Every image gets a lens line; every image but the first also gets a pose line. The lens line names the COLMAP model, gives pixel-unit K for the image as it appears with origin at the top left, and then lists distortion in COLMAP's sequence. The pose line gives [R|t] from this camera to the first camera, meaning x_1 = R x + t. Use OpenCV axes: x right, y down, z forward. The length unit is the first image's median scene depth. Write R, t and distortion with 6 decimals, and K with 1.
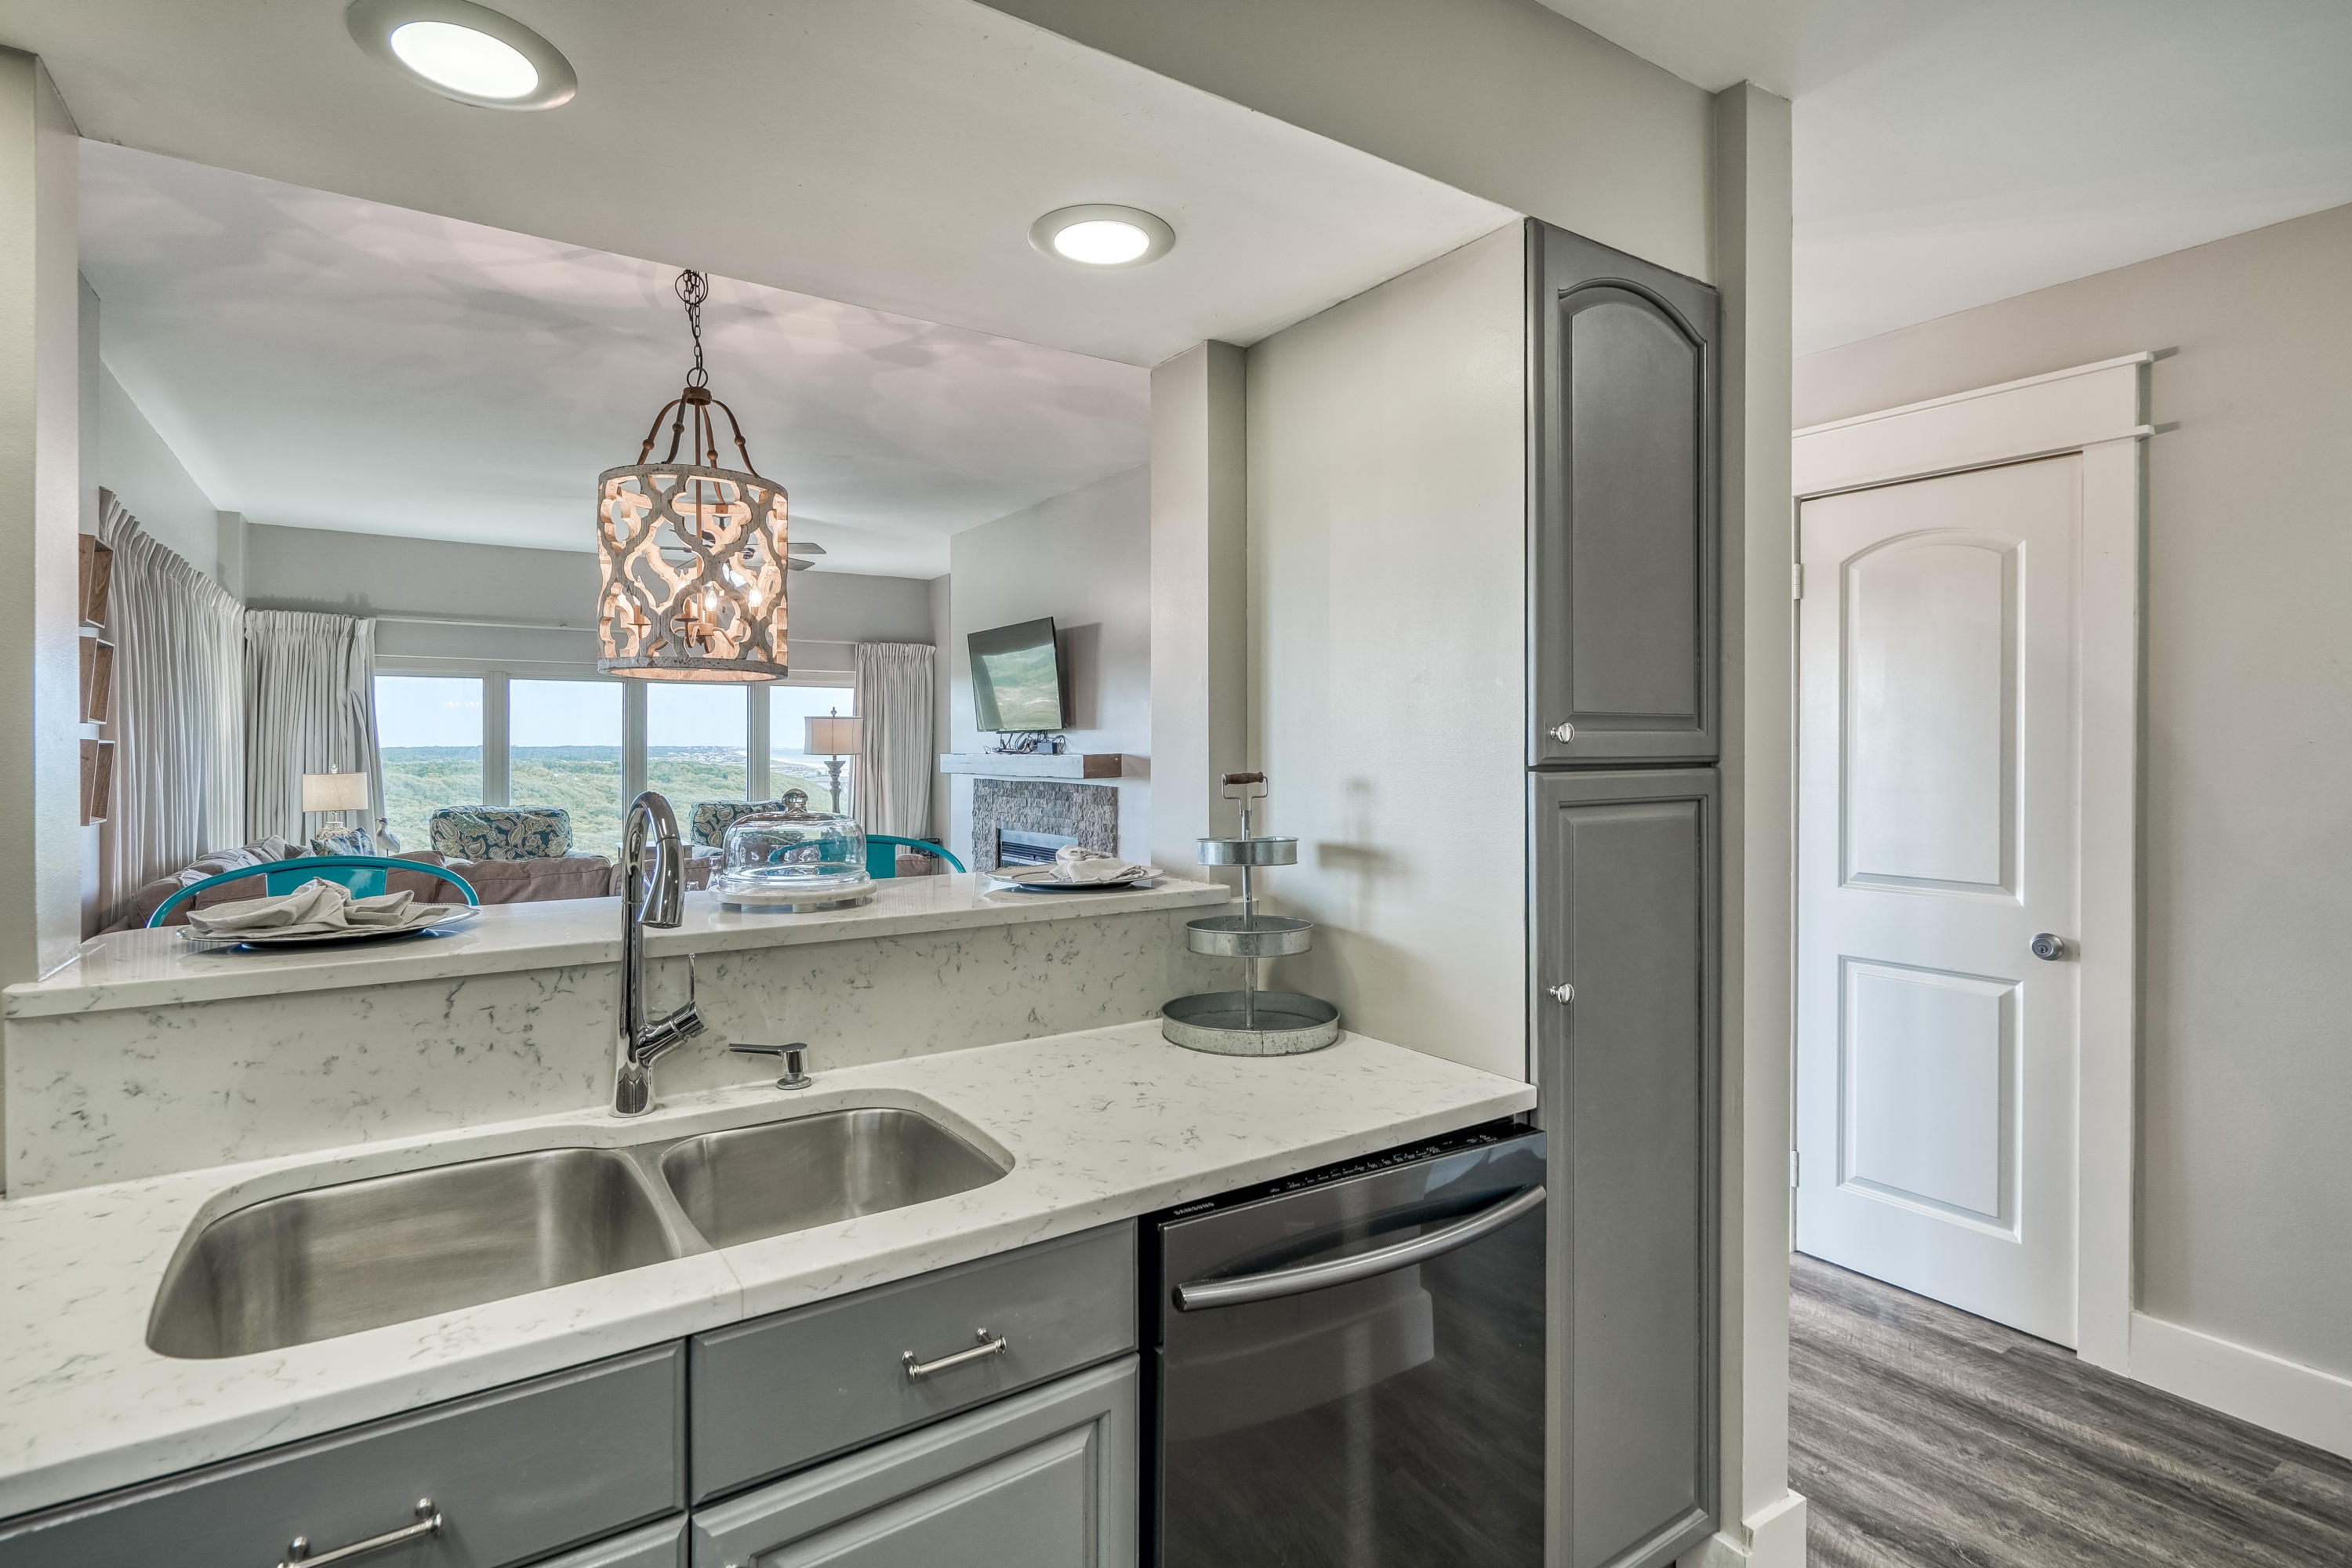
lens RADIAL K [[1145.6, 0, 1163.9], [0, 1145.6, 750.2], [0, 0, 1]] dist [0.000716, 0.000290]
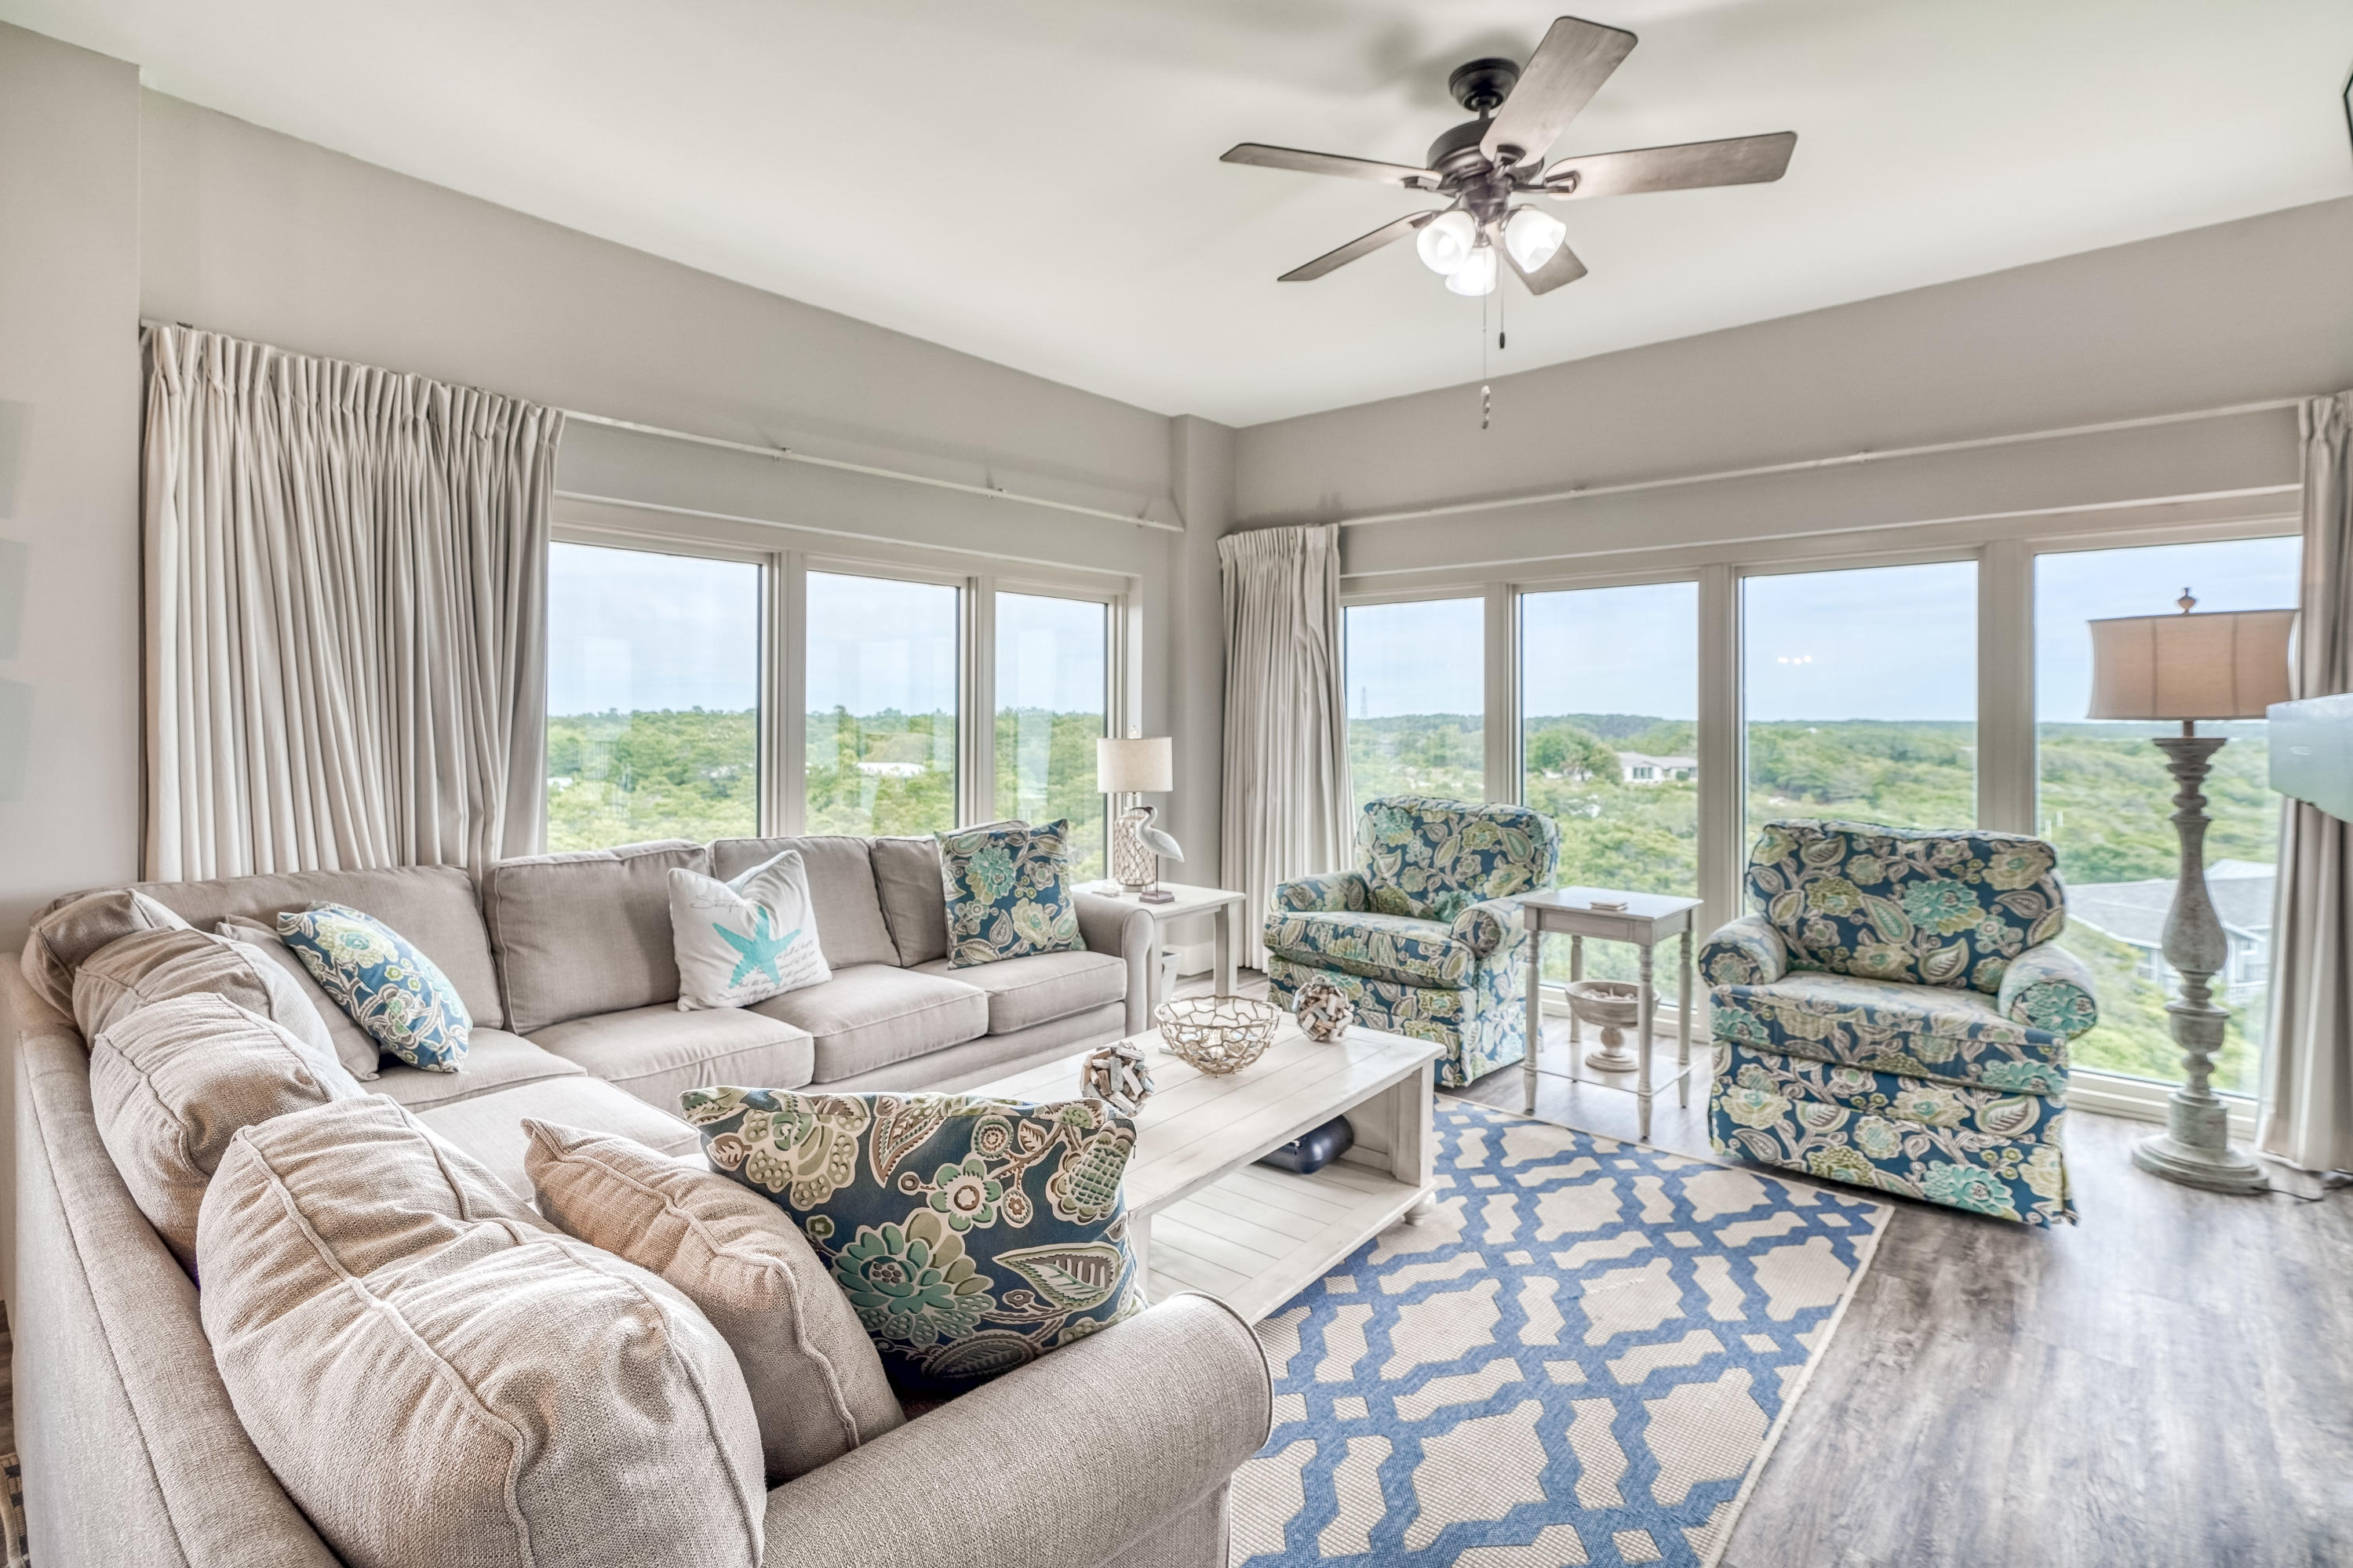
lens RADIAL K [[1117.1, 0, 1143.1], [0, 1117.1, 718.7], [0, 0, 1]] dist [0.003078, -0.000064]
pose [[0.251209, 0.001149, -0.967932, -0.038024], [-0.006453, 0.999979, -0.000488, 0.007236], [0.967911, 0.006369, 0.251211, 0.706813]]
